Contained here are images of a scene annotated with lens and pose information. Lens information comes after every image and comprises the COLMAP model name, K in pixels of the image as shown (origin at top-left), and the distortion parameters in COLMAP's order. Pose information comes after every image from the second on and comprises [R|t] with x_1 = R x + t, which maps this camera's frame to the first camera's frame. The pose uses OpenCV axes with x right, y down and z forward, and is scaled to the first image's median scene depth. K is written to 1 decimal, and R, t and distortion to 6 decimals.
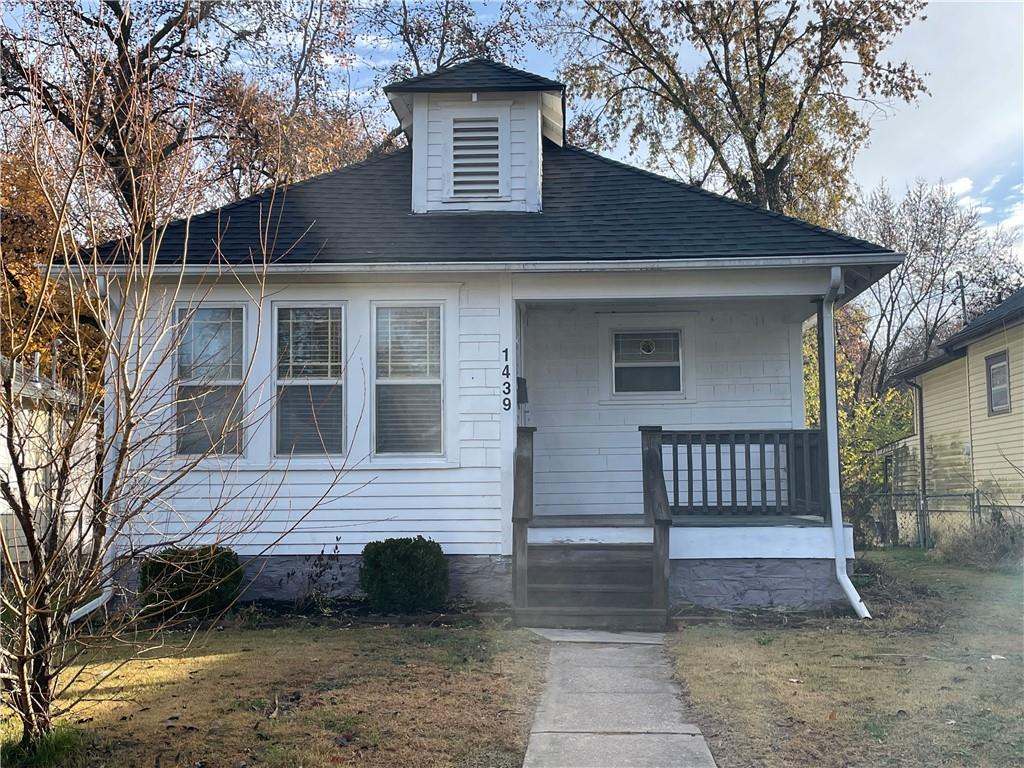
lens RADIAL K [[1216.8, 0, 512.0], [0, 1216.8, 384.0], [0, 0, 1]] dist [0.098860, -0.030520]
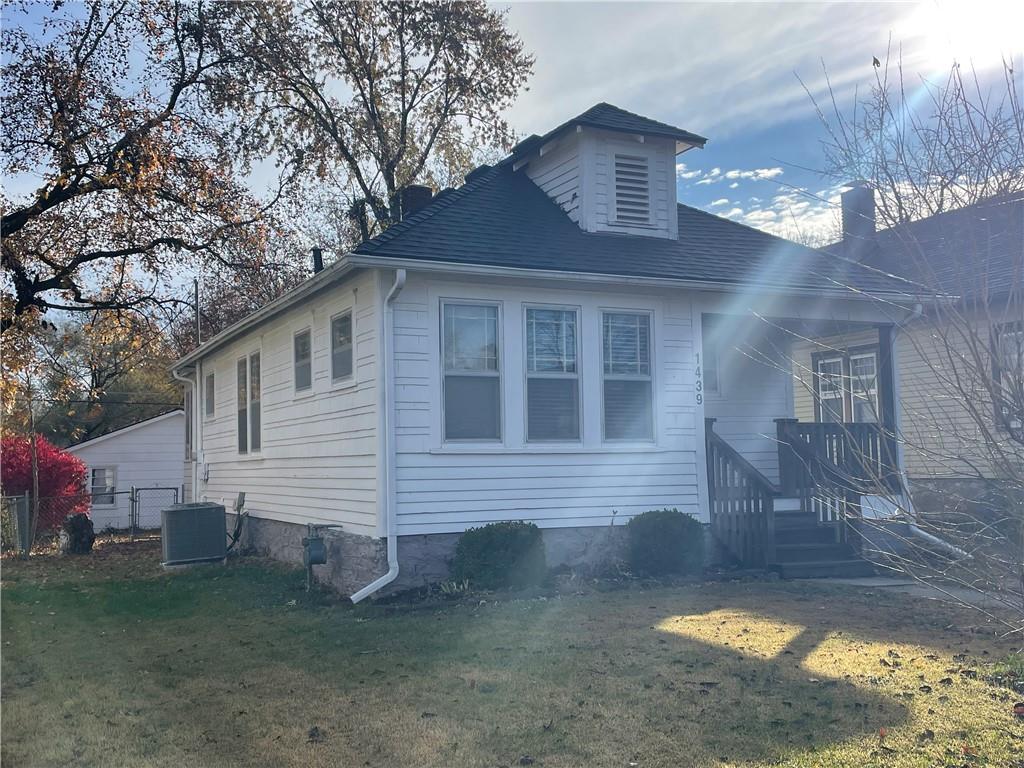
lens RADIAL K [[1103.6, 0, 512.0], [0, 1103.6, 384.0], [0, 0, 1]] dist [0.082405, 0.000587]
pose [[0.881469, 0.027965, 0.471413, -0.683093], [-0.028856, 0.999569, -0.005339, 0.012737], [-0.471359, -0.008897, 0.881896, 0.116250]]
